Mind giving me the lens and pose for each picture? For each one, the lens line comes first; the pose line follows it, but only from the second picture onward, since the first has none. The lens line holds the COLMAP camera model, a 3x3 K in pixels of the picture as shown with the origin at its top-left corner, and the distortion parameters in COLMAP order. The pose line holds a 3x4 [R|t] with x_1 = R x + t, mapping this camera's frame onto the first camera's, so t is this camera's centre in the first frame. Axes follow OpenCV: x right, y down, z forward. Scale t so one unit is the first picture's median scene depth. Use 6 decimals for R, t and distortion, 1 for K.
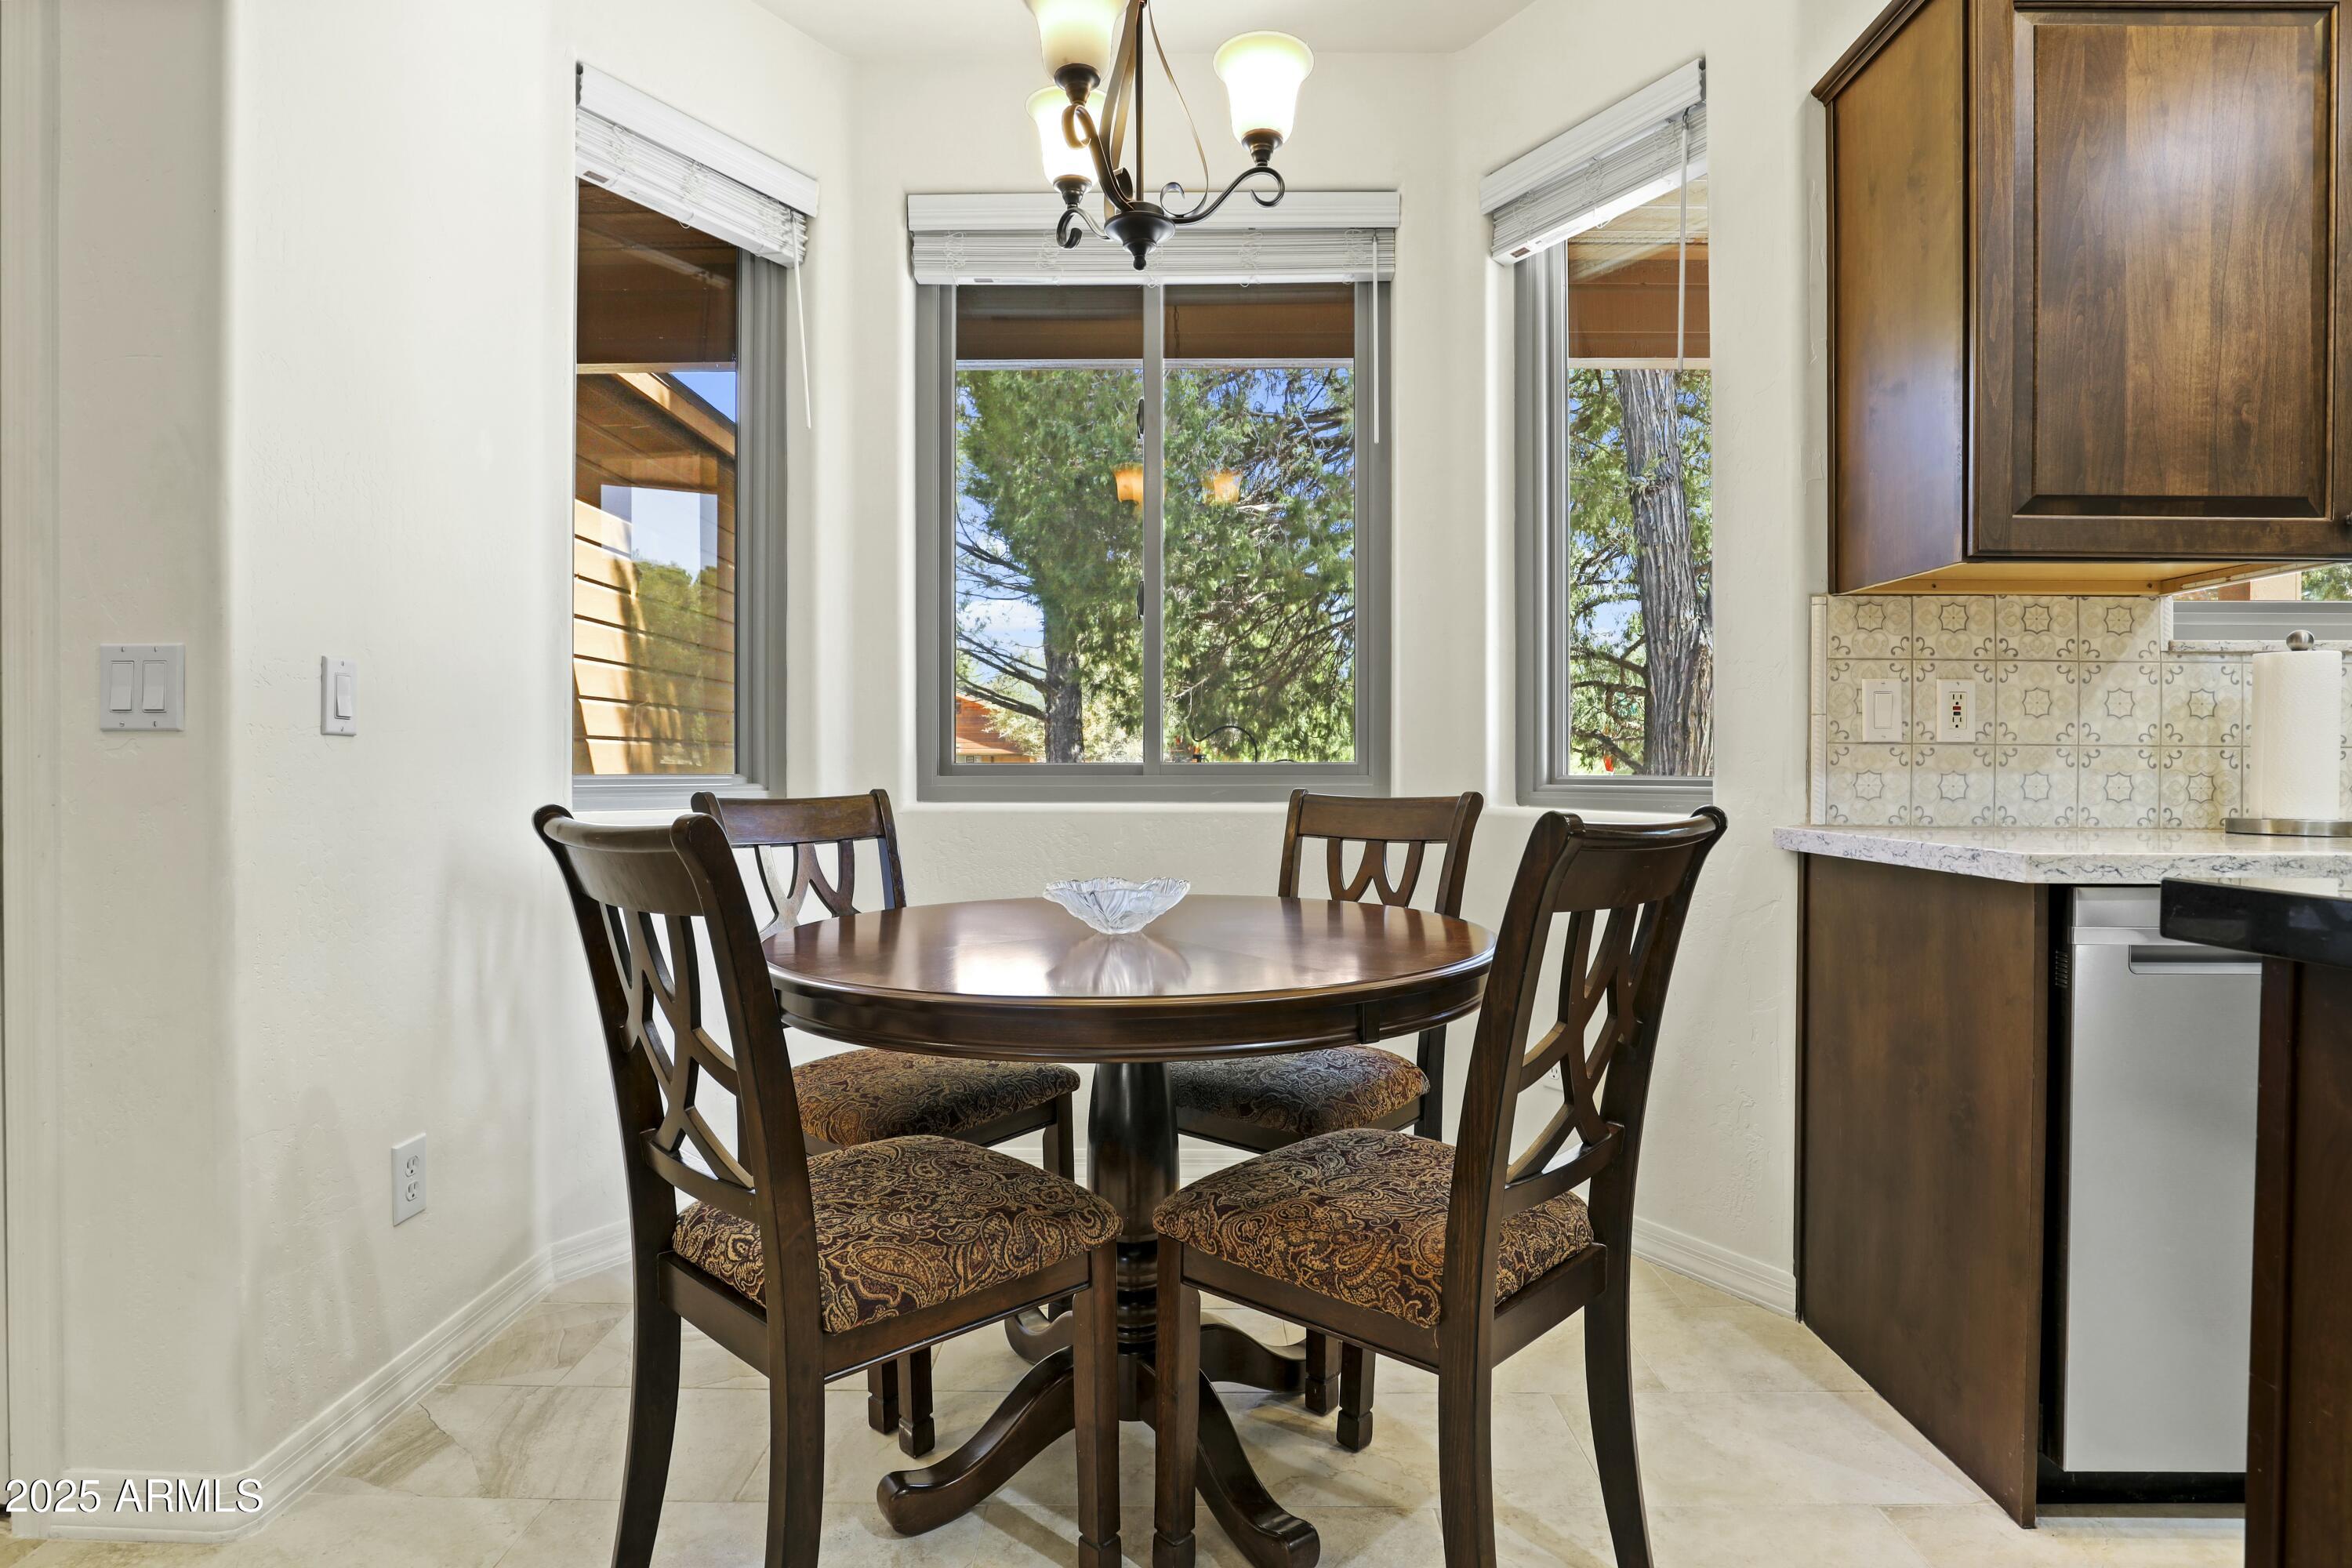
lens RADIAL K [[1251.0, 0, 1180.1], [0, 1251.0, 773.0], [0, 0, 1]] dist [-0.007273, -0.000873]
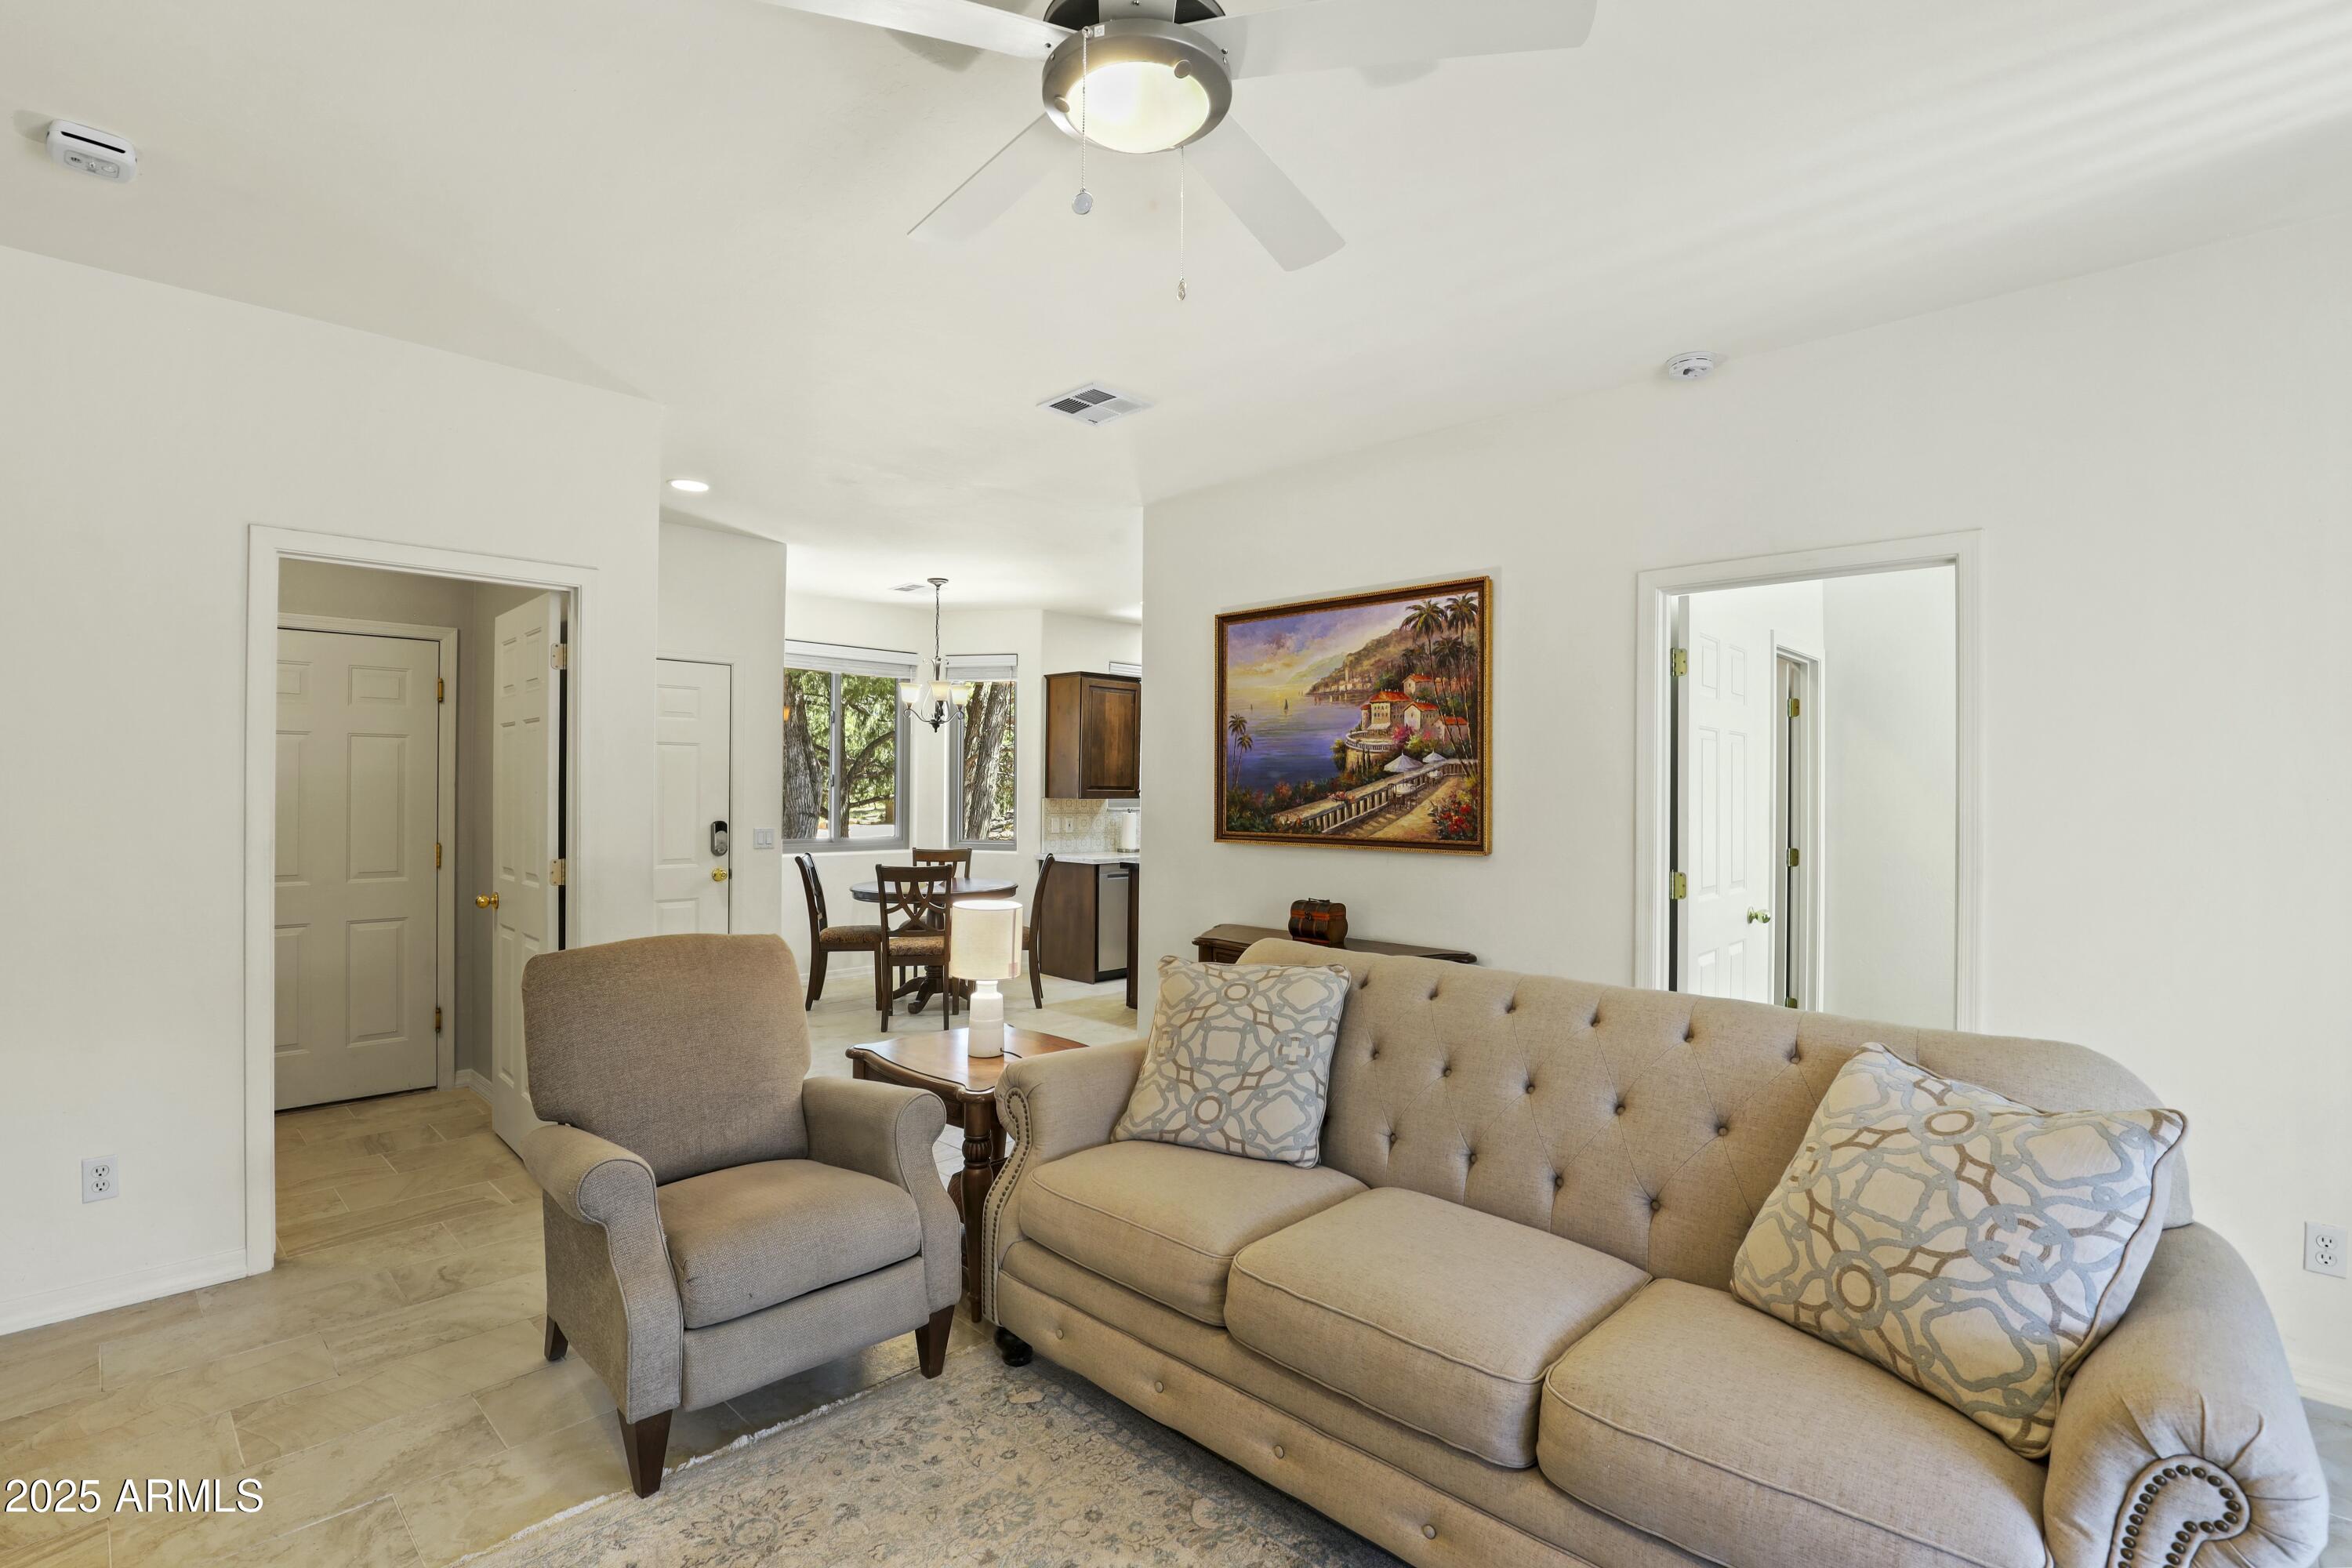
lens RADIAL K [[1085.6, 0, 1172.3], [0, 1085.6, 790.8], [0, 0, 1]] dist [-0.002767, -0.000071]
pose [[0.700961, 0.002294, 0.713196, -1.779639], [0.004824, 0.999957, -0.007957, -0.136388], [-0.713183, 0.009018, 0.700920, -1.852803]]
